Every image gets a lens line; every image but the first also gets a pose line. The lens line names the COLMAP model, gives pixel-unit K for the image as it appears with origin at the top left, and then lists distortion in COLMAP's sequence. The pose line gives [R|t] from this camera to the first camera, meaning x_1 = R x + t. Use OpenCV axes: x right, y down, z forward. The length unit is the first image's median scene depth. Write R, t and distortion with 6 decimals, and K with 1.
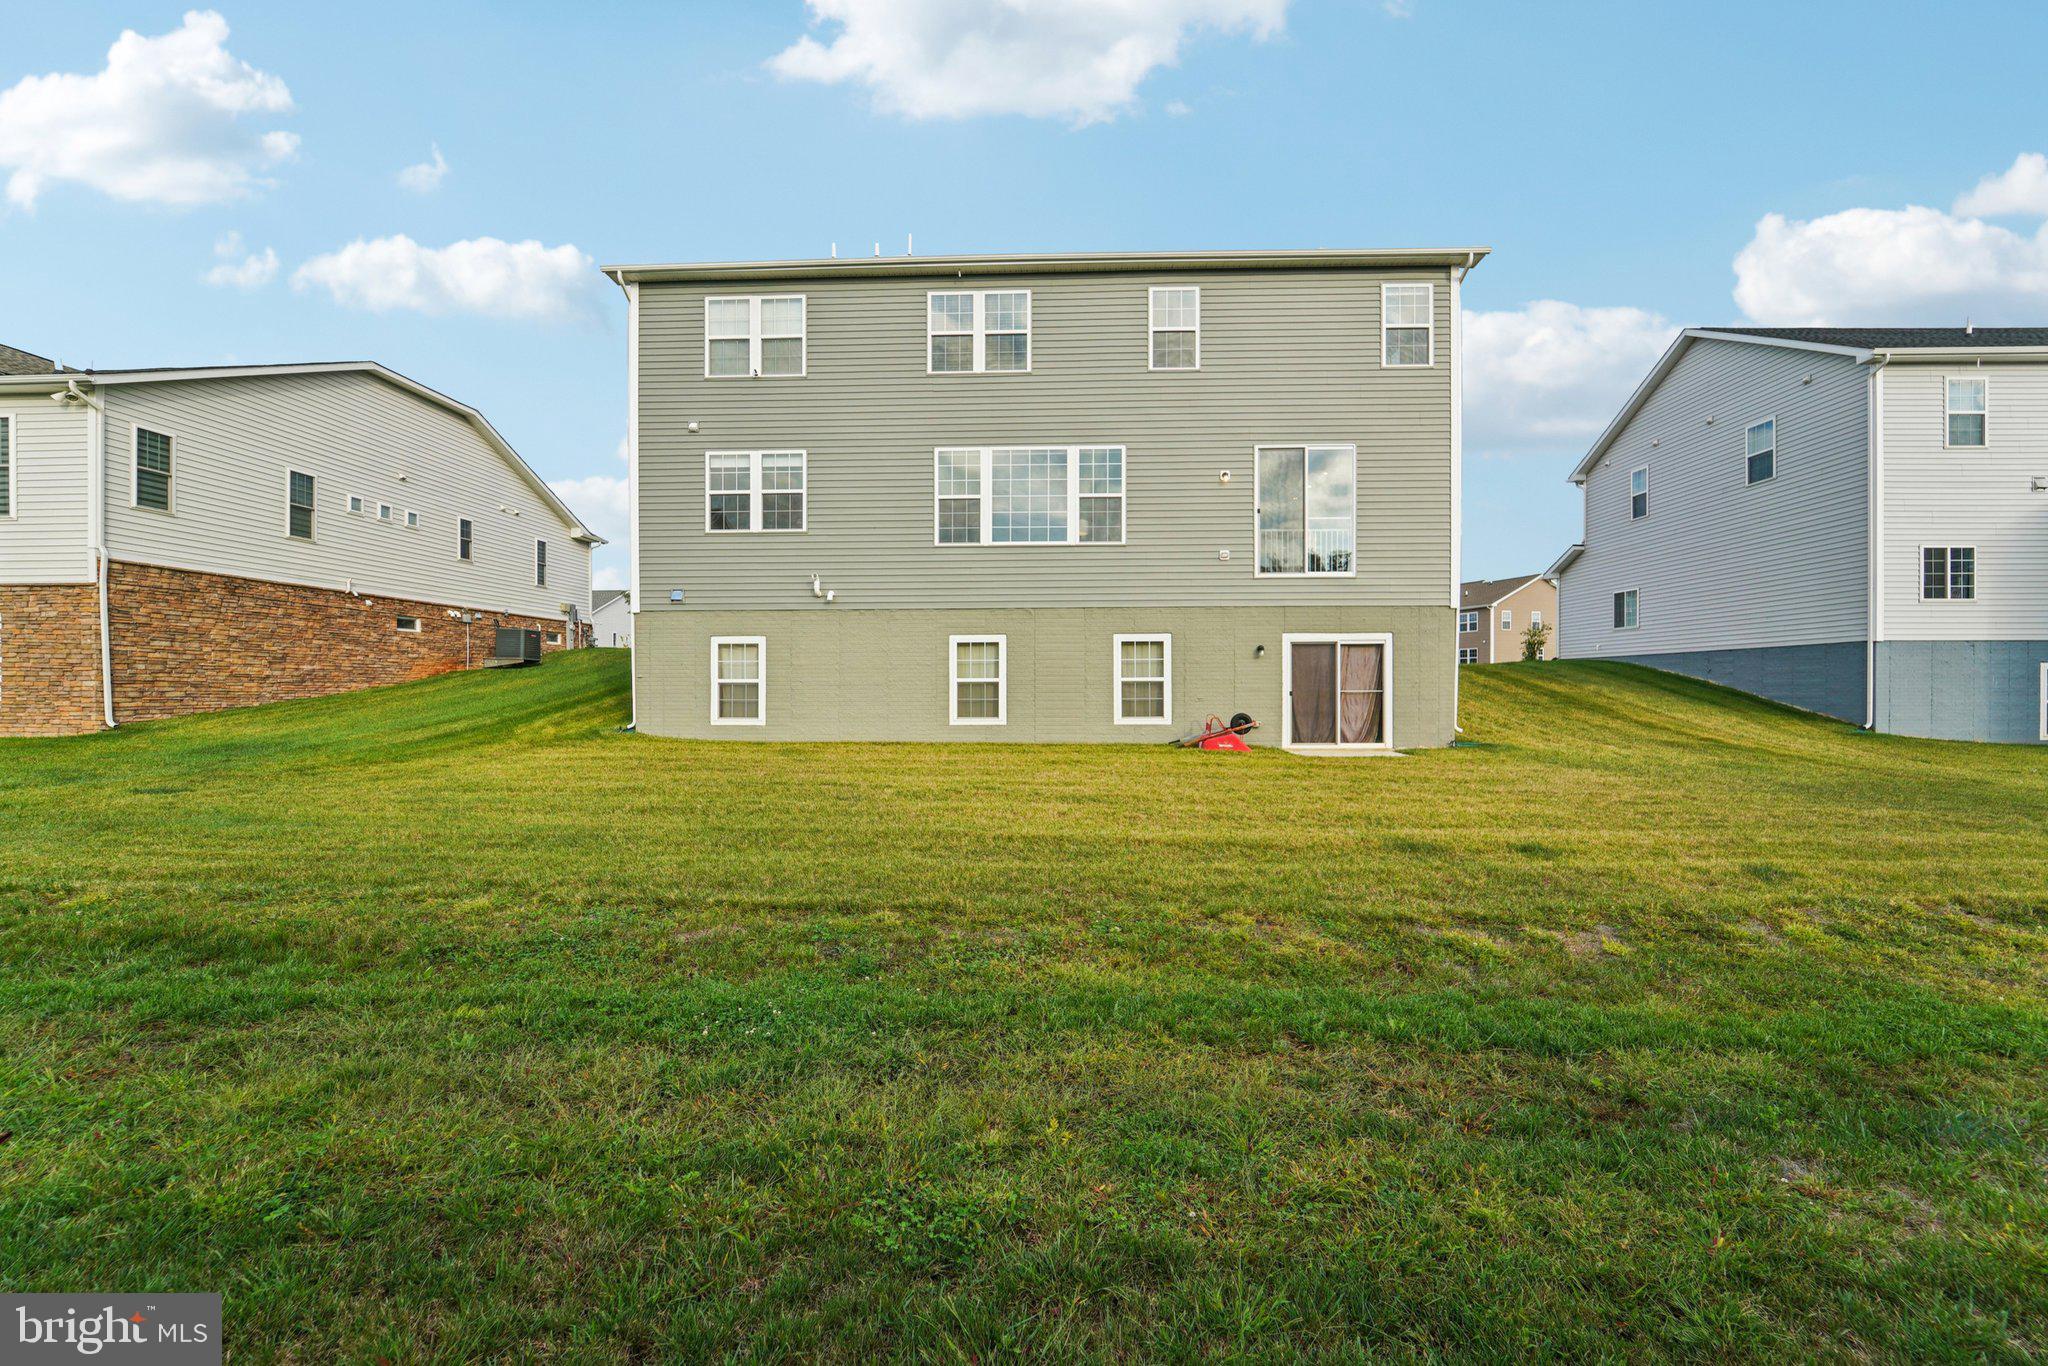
lens RADIAL K [[845.3, 0, 1024.0], [0, 845.3, 683.0], [0, 0, 1]] dist [-0.003947, -0.000115]
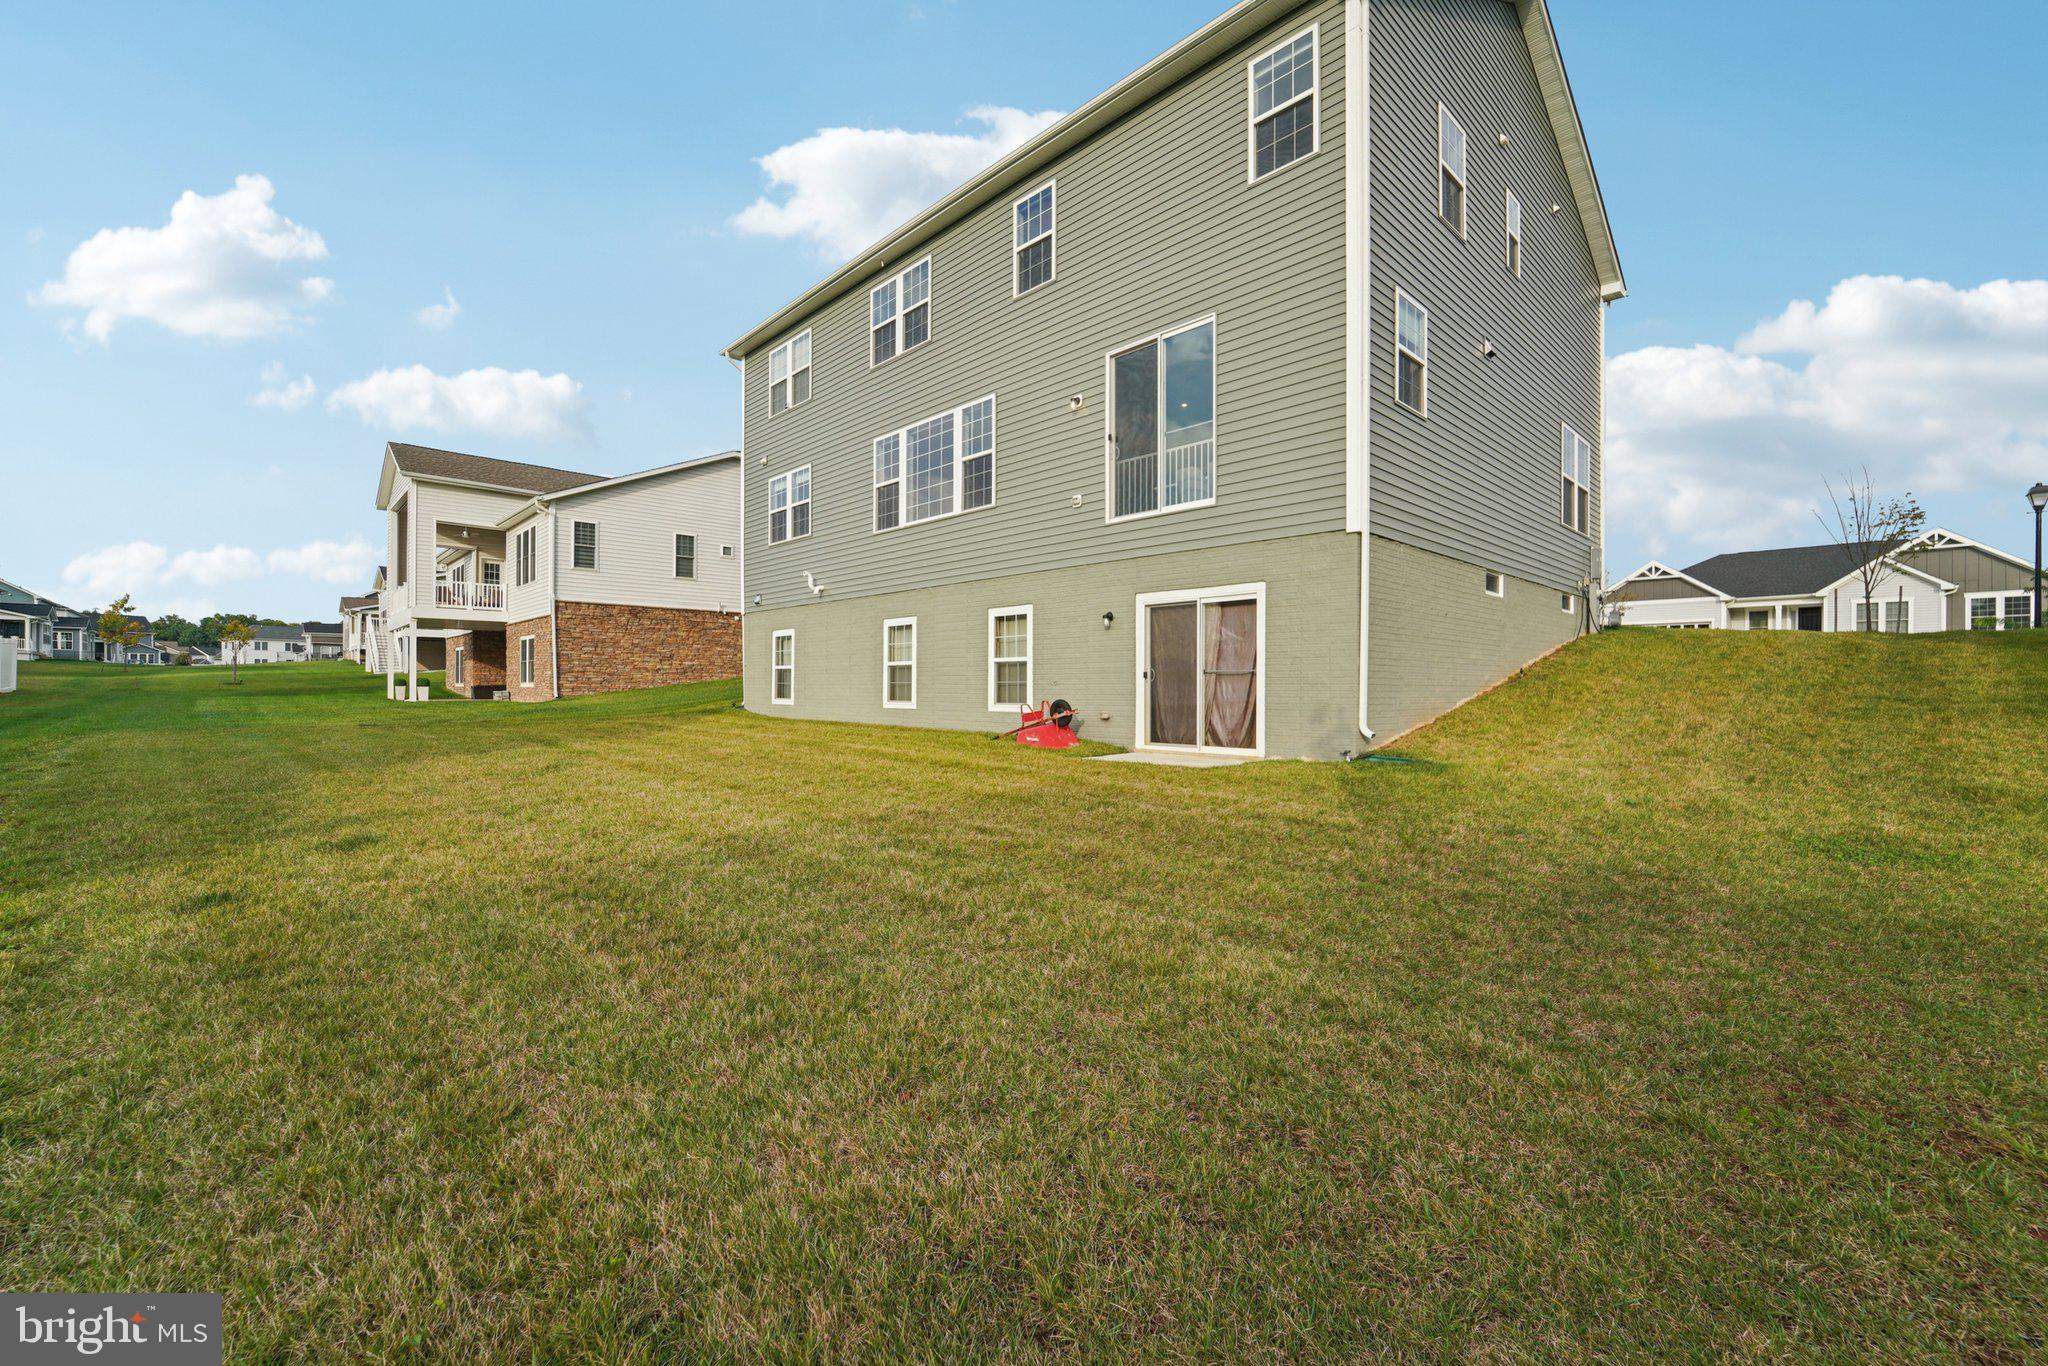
lens RADIAL K [[833.1, 0, 1023.9], [0, 833.1, 670.8], [0, 0, 1]] dist [0.000757, 0.000047]
pose [[0.727296, -0.009367, -0.686260, 0.720136], [0.000174, 0.999909, -0.013464, 0.018385], [0.686324, 0.009673, 0.727232, 0.387351]]
